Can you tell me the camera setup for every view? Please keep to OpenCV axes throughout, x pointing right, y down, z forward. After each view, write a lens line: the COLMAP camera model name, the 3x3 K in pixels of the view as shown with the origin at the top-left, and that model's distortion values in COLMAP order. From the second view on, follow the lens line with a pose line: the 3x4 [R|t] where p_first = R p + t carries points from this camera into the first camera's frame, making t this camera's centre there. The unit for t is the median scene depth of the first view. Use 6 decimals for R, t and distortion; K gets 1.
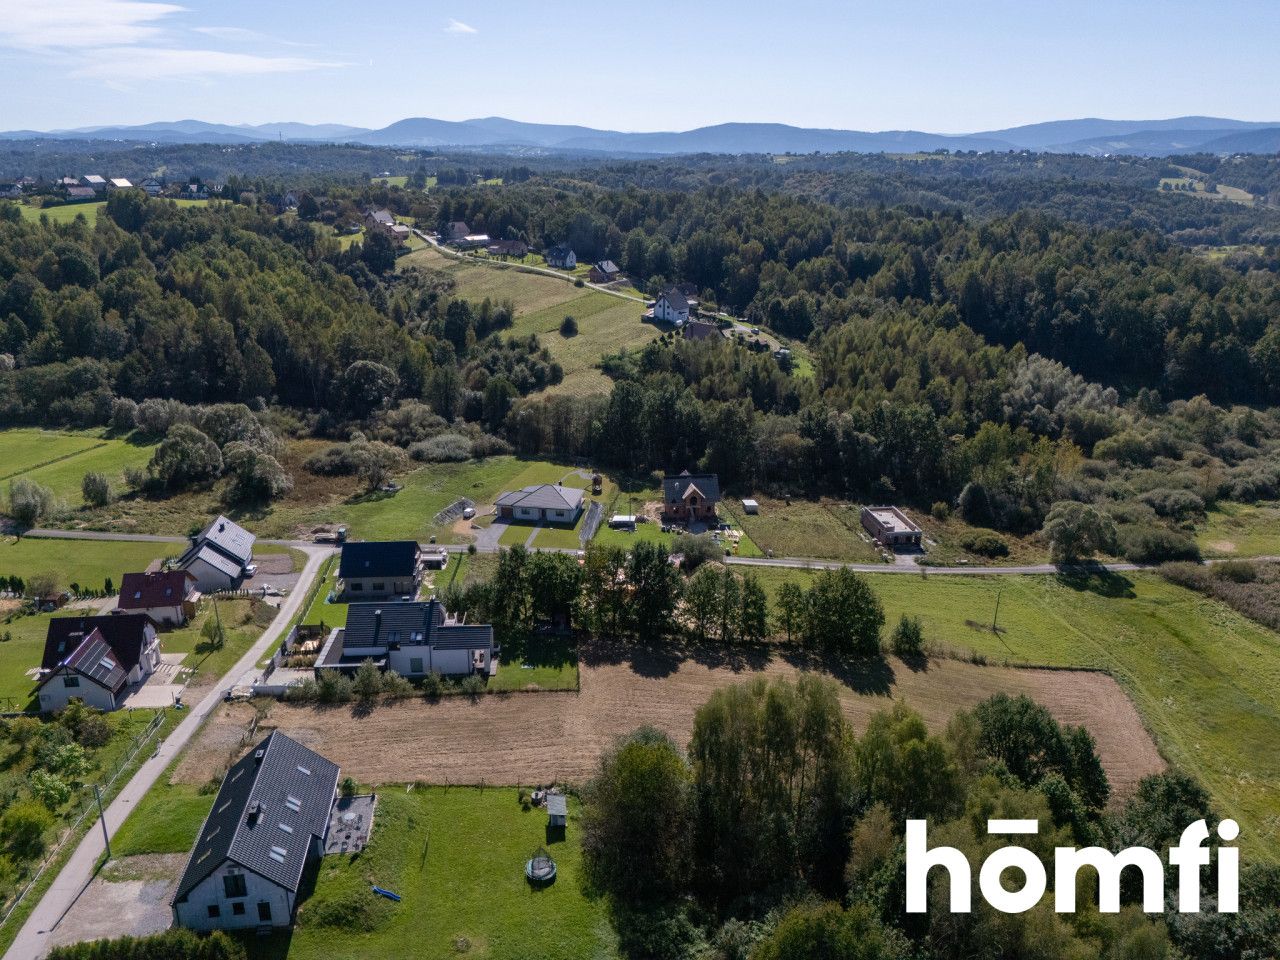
lens RADIAL K [[944.4, 0, 630.3], [0, 944.4, 482.9], [0, 0, 1]] dist [0.073527, -0.067407]
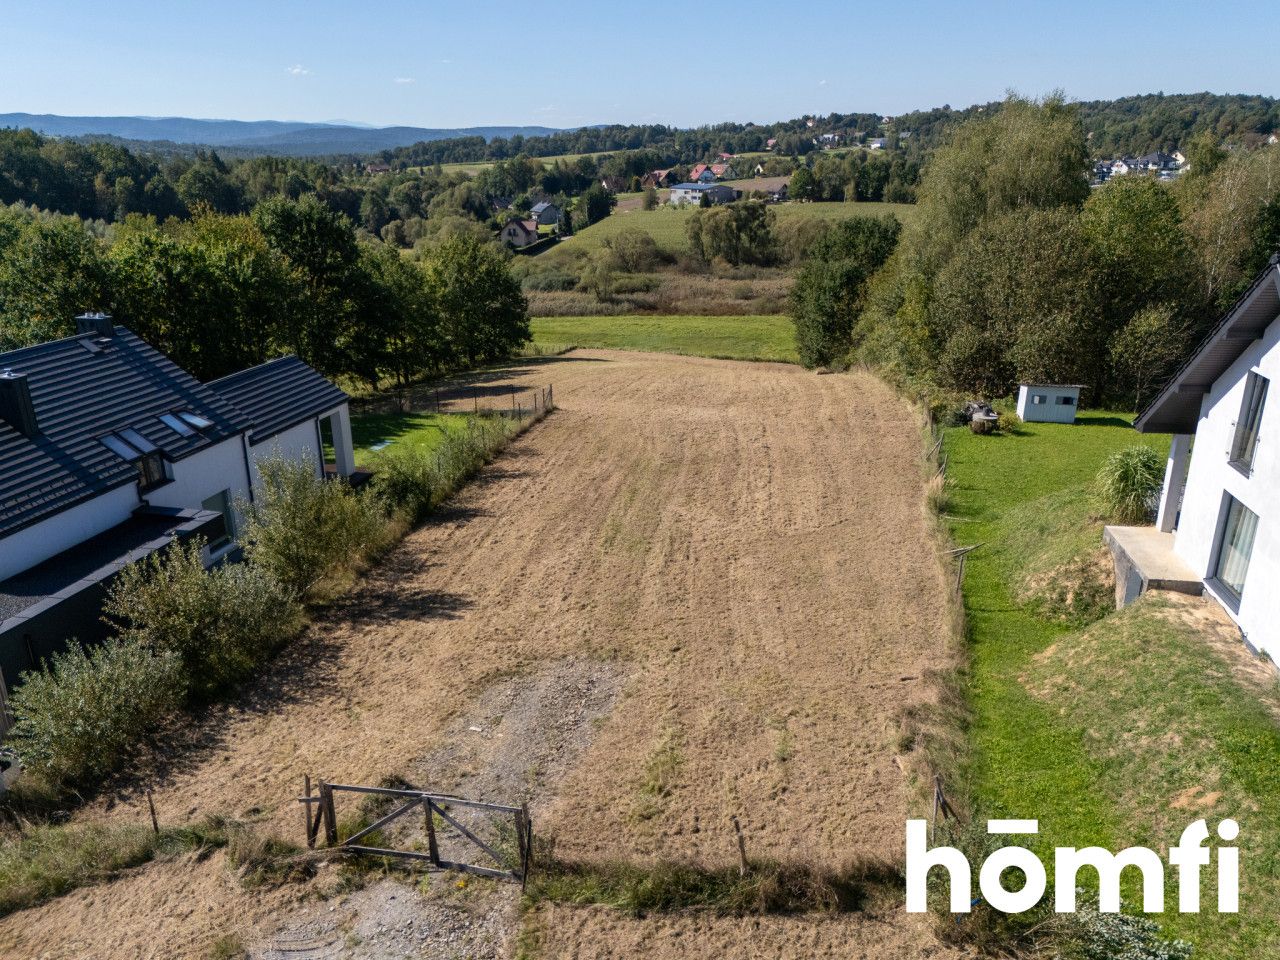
lens RADIAL K [[944.4, 0, 636.4], [0, 944.4, 478.9], [0, 0, 1]] dist [0.073527, -0.067407]
pose [[0.295620, -0.323047, 0.899027, -0.170128], [0.326277, 0.918640, 0.222808, 0.060387], [-0.897860, 0.227465, 0.376971, 0.297695]]
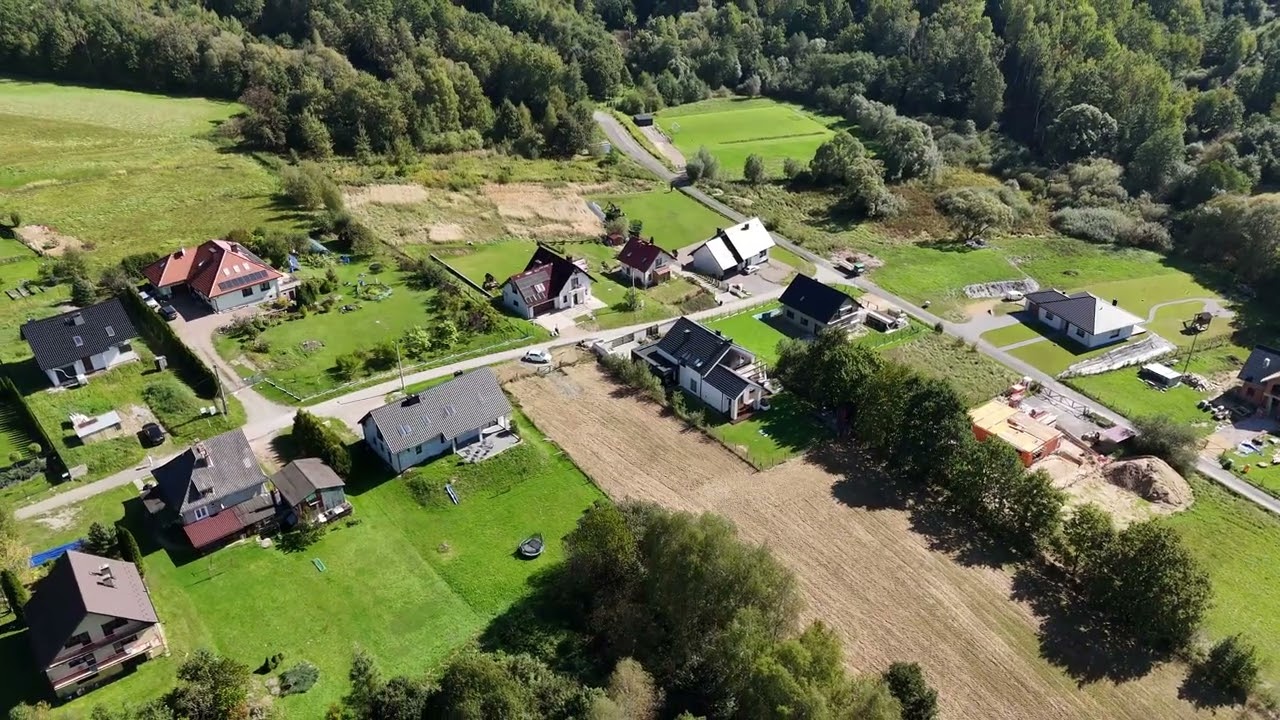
lens RADIAL K [[941.2, 0, 641.6], [0, 941.2, 362.3], [0, 0, 1]] dist [0.052071, -0.019844]
pose [[0.547217, 0.411482, -0.728859, 0.221206], [-0.261773, 0.911263, 0.317924, -0.071824], [0.795002, 0.016822, 0.606373, 0.093332]]
